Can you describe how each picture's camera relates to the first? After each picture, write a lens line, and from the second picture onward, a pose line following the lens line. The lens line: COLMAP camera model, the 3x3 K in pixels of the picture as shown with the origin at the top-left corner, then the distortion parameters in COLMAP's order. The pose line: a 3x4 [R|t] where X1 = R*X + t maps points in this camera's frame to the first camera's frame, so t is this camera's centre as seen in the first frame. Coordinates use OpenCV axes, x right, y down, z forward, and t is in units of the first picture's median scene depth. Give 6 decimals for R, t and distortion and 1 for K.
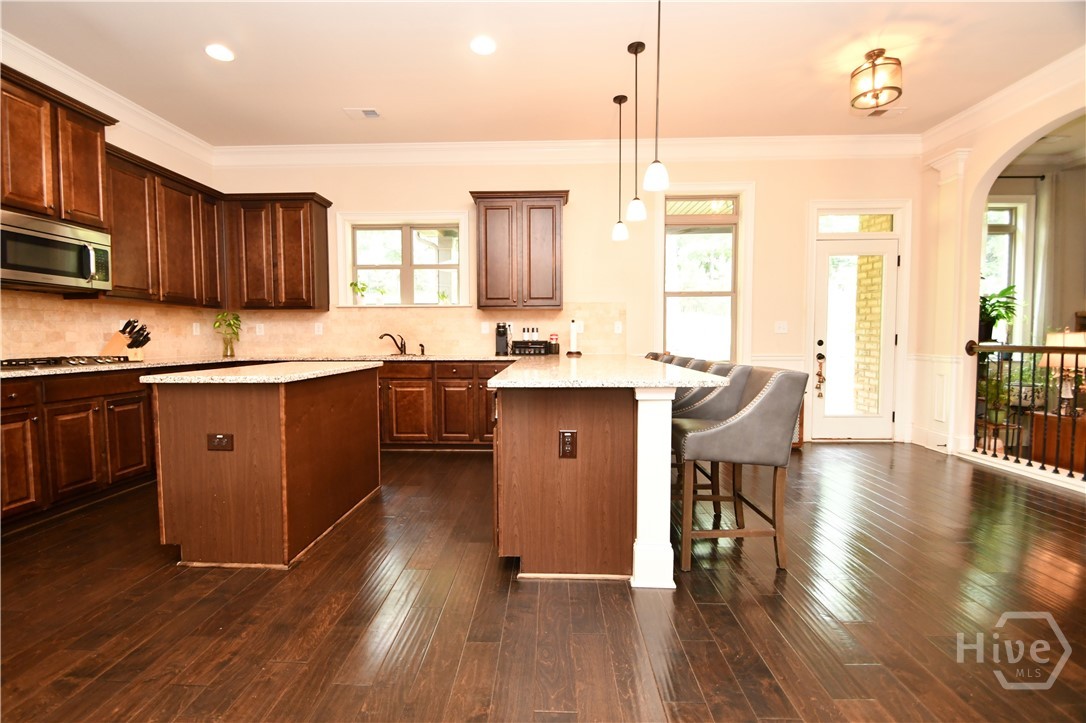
lens RADIAL K [[482.6, 0, 519.9], [0, 482.6, 356.7], [0, 0, 1]] dist [0.008444, -0.014520]
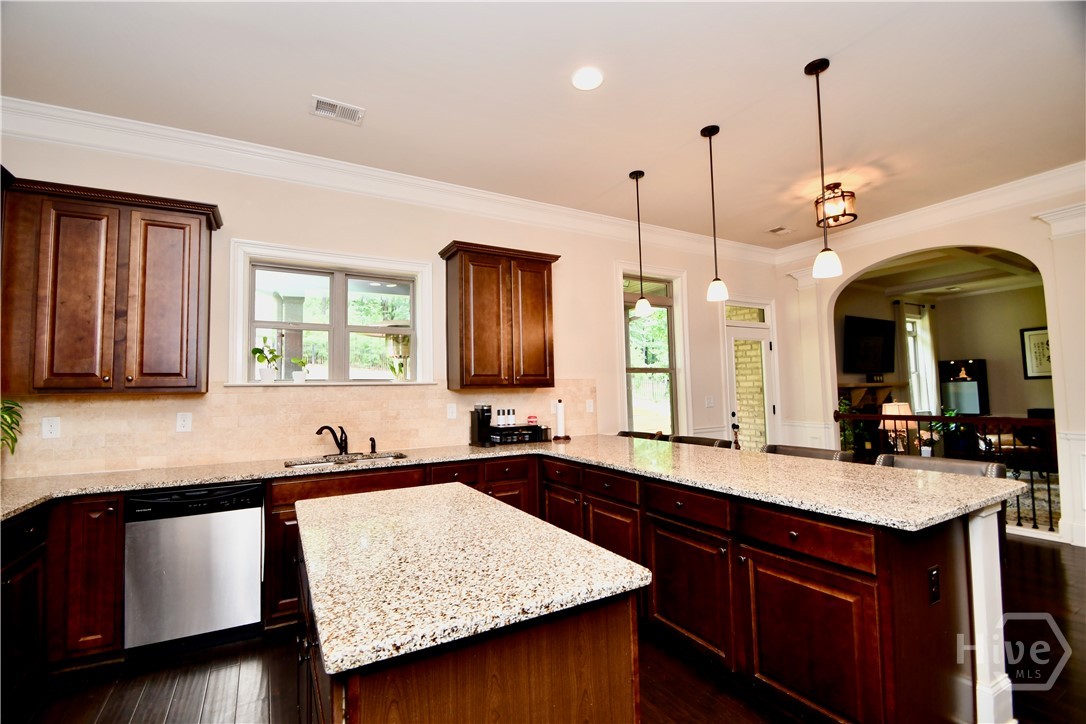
lens RADIAL K [[482.6, 0, 545.9], [0, 482.6, 363.9], [0, 0, 1]] dist [0.008444, -0.014520]
pose [[0.849401, 0.017016, 0.527474, -0.360875], [0.040470, 0.994437, -0.097250, -0.054592], [-0.526194, 0.103951, 0.843987, 0.257496]]
